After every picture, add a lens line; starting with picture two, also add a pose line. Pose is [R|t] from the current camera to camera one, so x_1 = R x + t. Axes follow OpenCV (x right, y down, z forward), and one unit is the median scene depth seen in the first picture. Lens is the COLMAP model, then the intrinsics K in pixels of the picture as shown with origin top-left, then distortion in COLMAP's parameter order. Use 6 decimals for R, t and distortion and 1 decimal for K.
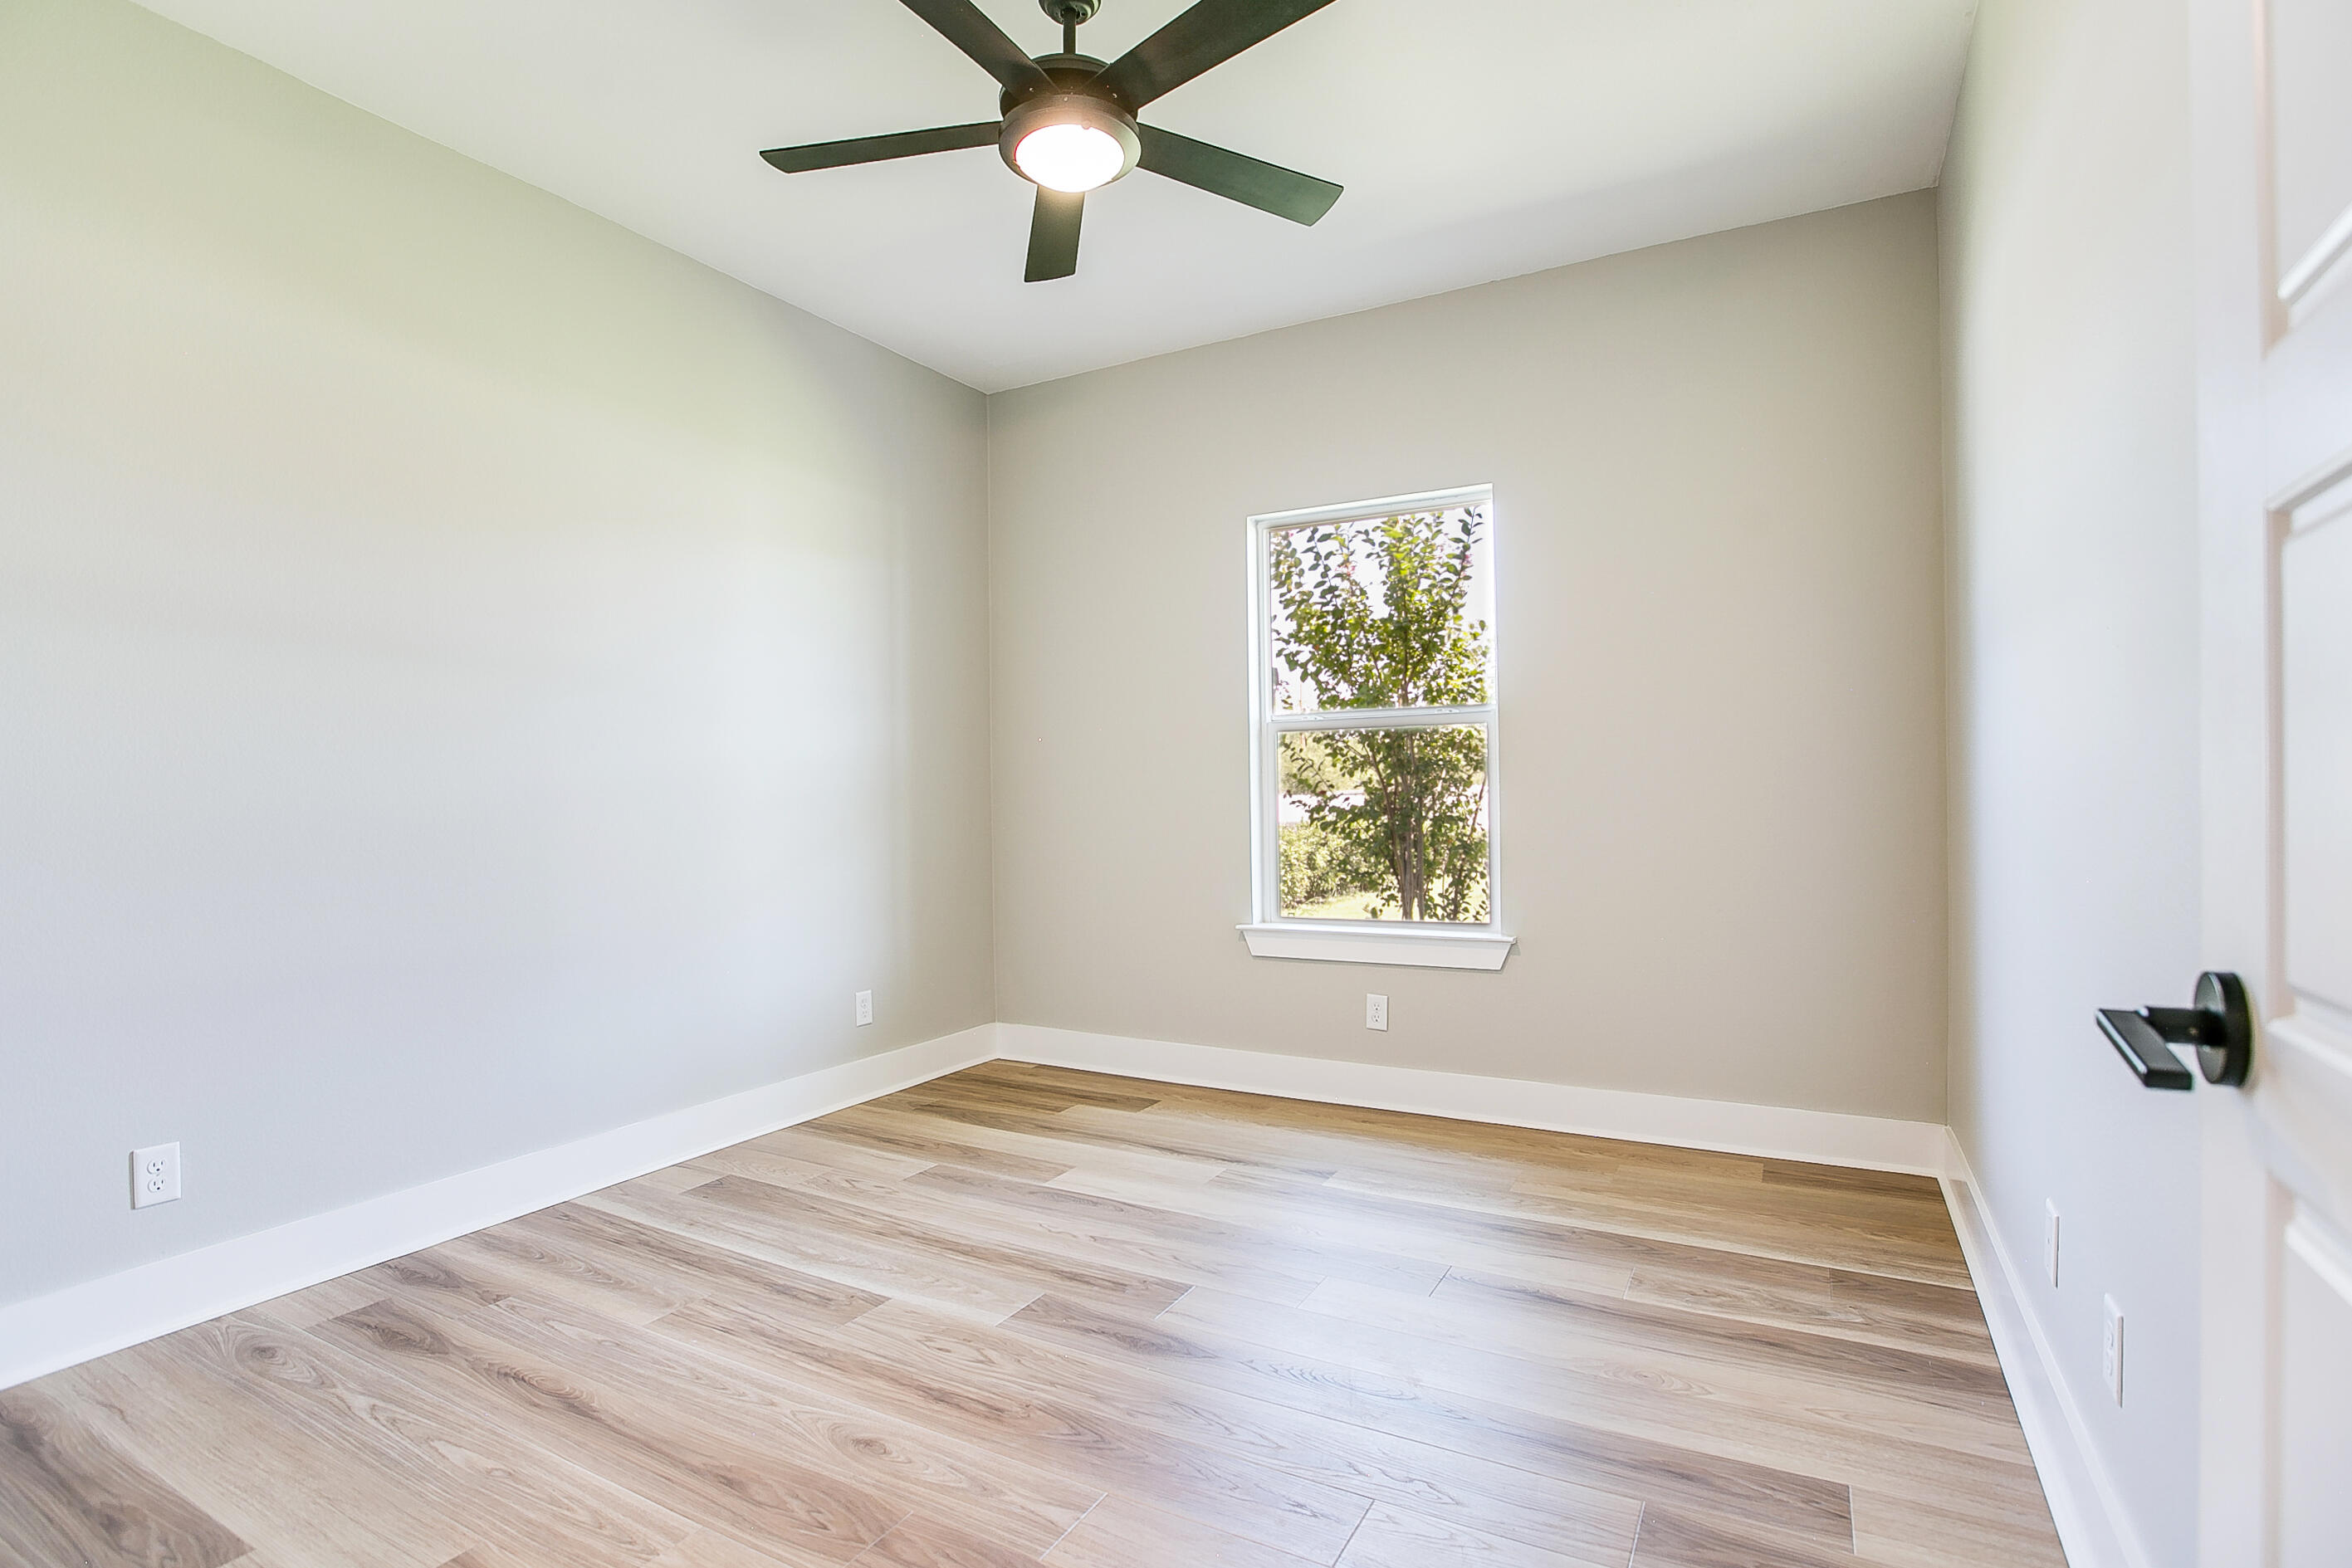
lens RADIAL K [[1113.4, 0, 1178.2], [0, 1113.4, 793.3], [0, 0, 1]] dist [-0.025434, 0.007900]
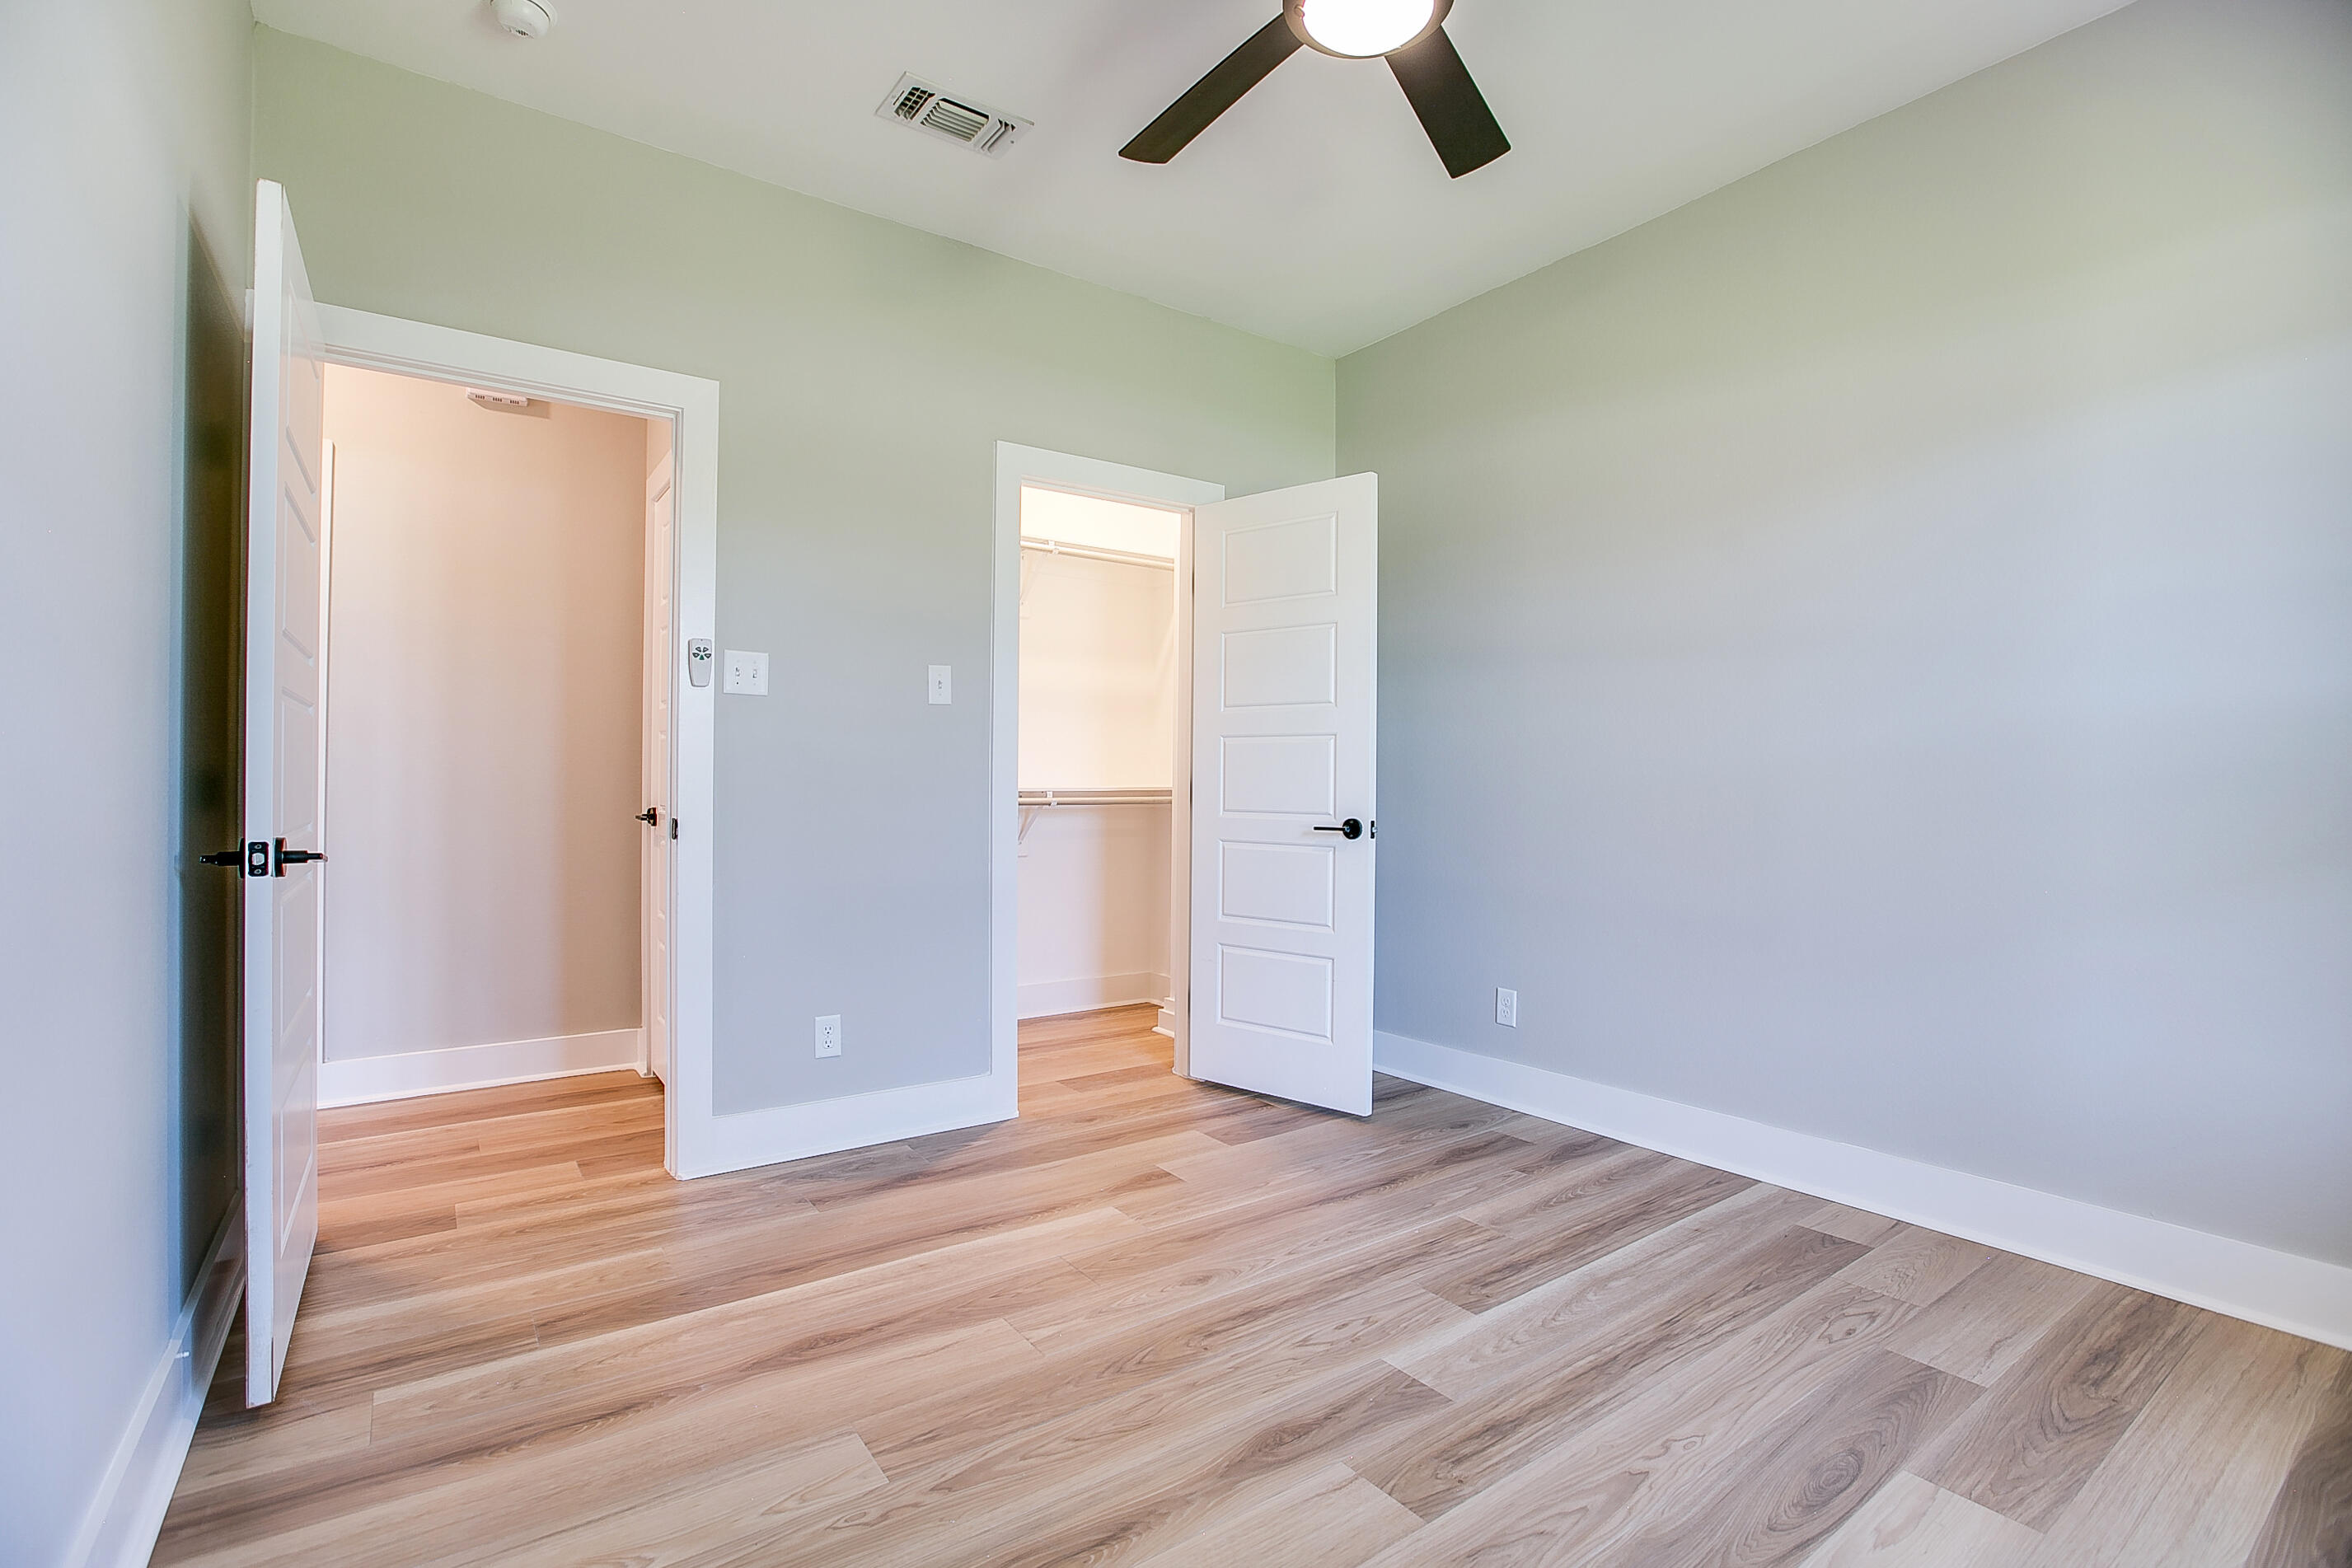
lens RADIAL K [[1113.4, 0, 1170.3], [0, 1113.4, 790.9], [0, 0, 1]] dist [-0.025434, 0.007900]
pose [[-0.435887, 0.019318, -0.899794, 0.648976], [0.007250, 0.999813, 0.017953, 0.003924], [0.899972, 0.001302, -0.435945, 1.136529]]
